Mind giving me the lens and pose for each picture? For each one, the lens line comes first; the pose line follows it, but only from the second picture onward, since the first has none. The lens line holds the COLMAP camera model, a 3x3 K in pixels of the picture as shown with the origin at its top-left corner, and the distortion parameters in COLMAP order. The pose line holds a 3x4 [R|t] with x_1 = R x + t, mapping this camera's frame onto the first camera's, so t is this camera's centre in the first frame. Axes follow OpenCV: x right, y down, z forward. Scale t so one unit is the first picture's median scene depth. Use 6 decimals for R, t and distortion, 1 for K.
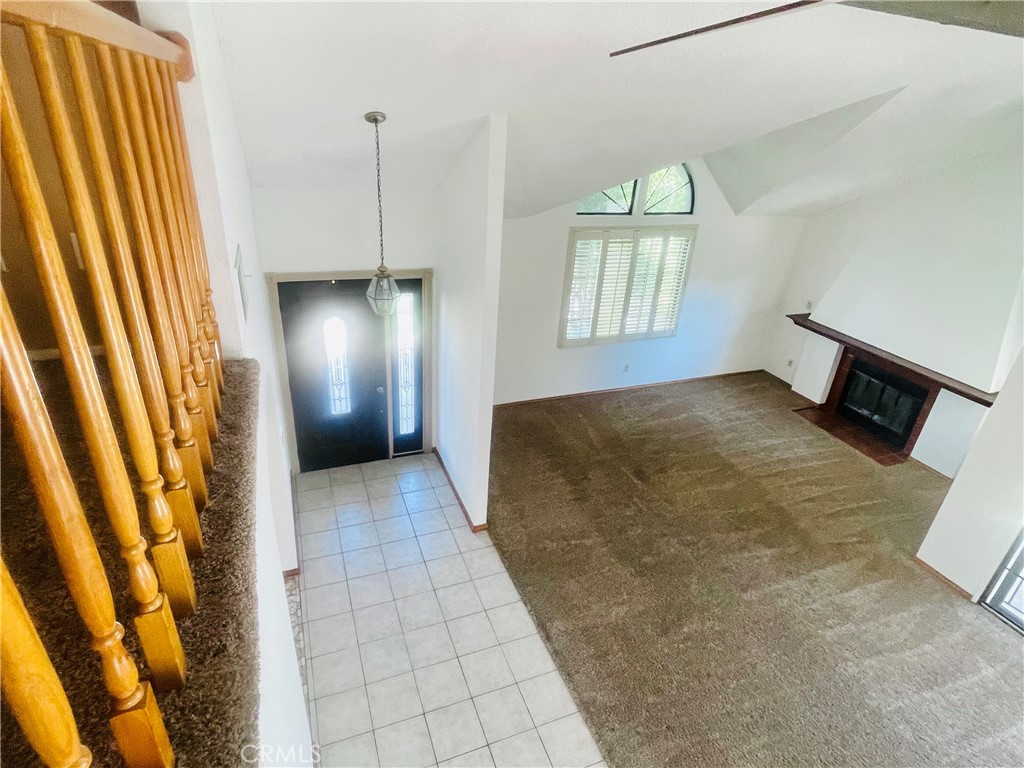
lens RADIAL K [[551.1, 0, 506.5], [0, 551.1, 385.0], [0, 0, 1]] dist [-0.003736, 0.002085]
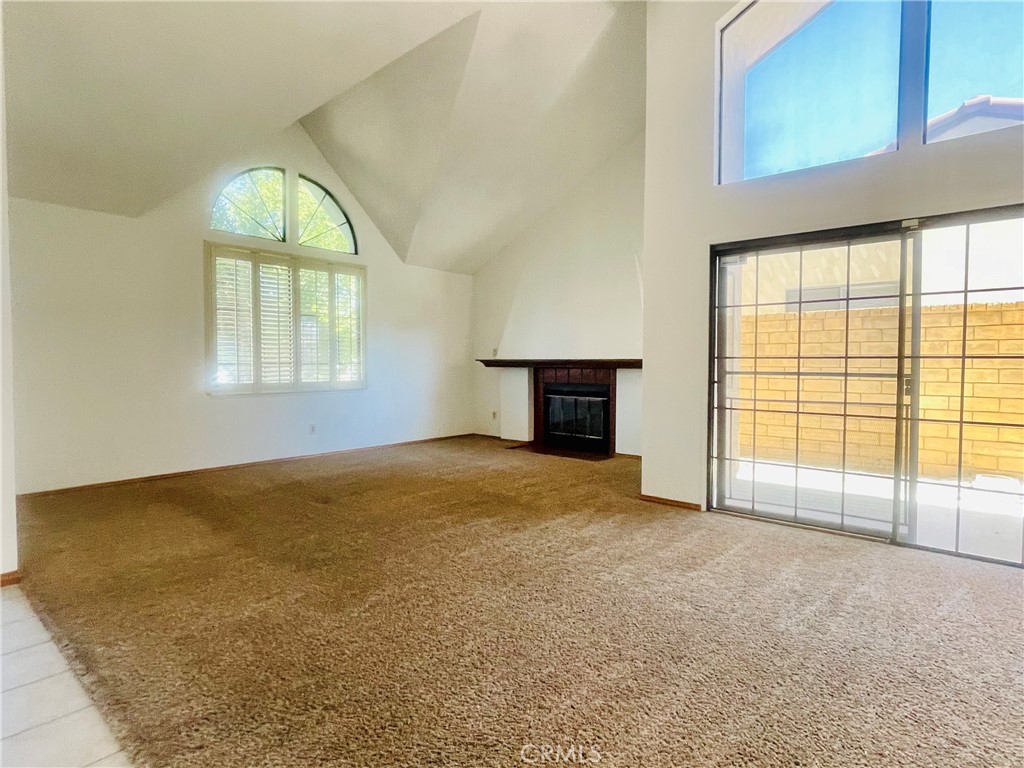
lens RADIAL K [[551.1, 0, 508.4], [0, 551.1, 379.1], [0, 0, 1]] dist [-0.003736, 0.002085]
pose [[0.887774, -0.066780, 0.455409, 0.135605], [0.249069, 0.901743, -0.353305, 0.333164], [-0.387068, 0.427083, 0.817177, 0.231321]]
